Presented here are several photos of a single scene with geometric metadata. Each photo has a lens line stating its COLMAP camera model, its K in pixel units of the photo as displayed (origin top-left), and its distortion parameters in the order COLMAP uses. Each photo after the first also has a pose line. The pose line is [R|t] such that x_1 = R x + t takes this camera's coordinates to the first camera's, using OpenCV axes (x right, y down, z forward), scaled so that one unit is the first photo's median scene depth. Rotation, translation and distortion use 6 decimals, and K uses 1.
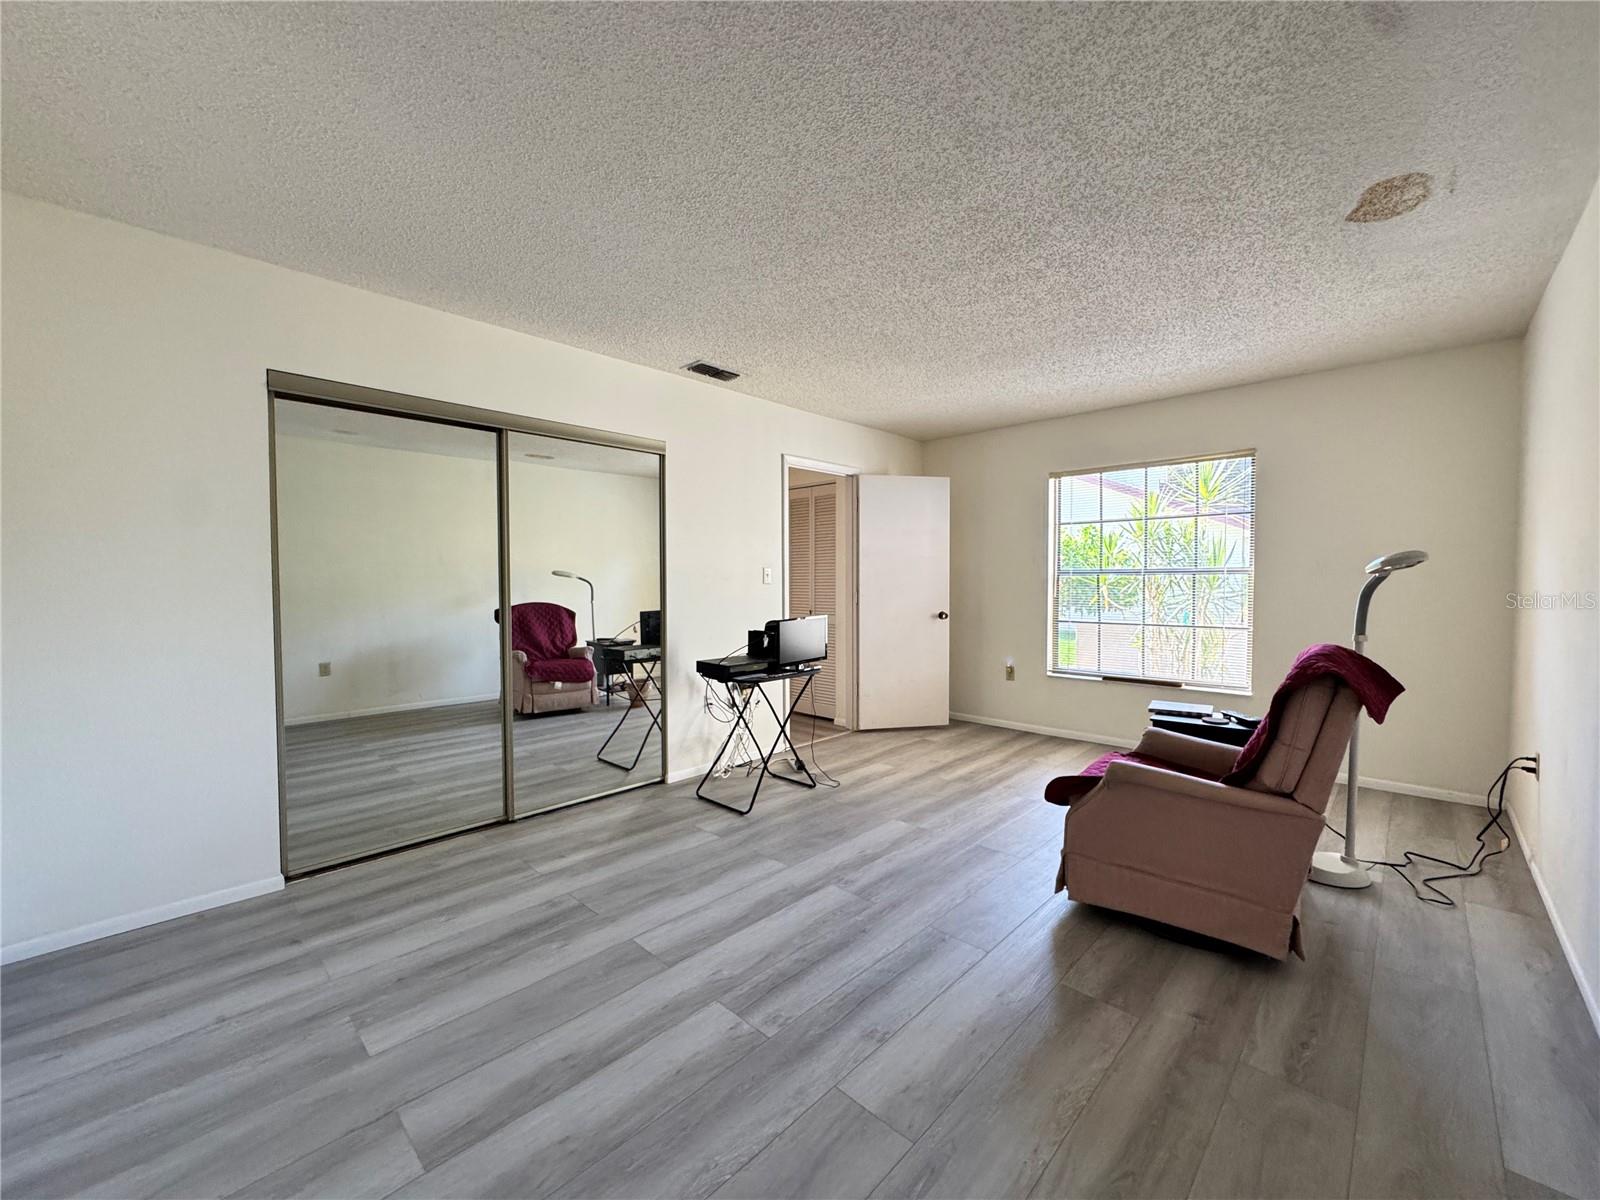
lens RADIAL K [[641.4, 0, 798.2], [0, 641.4, 601.1], [0, 0, 1]] dist [-0.003256, 0.000250]
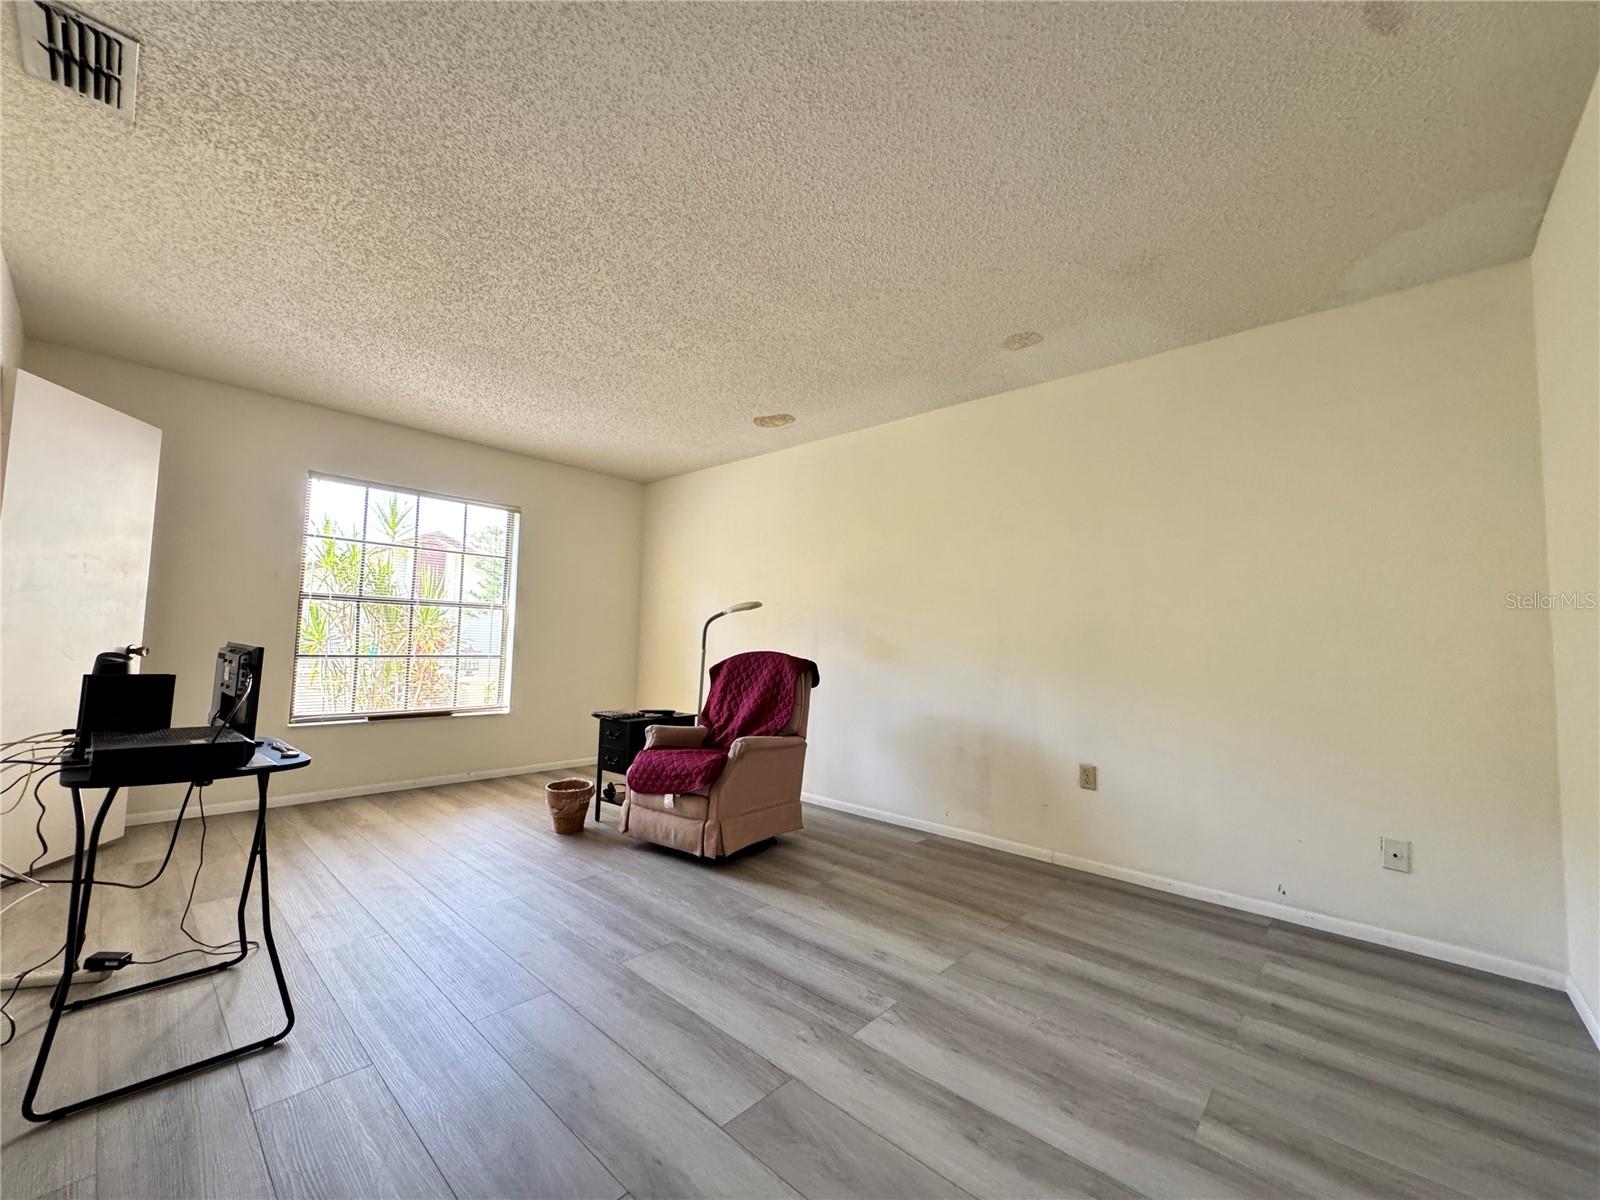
lens RADIAL K [[641.4, 0, 798.2], [0, 641.4, 601.1], [0, 0, 1]] dist [-0.003256, 0.000250]
pose [[-0.028671, 0.067601, 0.997300, -1.037611], [0.006832, 0.997700, -0.067432, 0.053256], [-0.999566, 0.004880, -0.029066, 1.043180]]
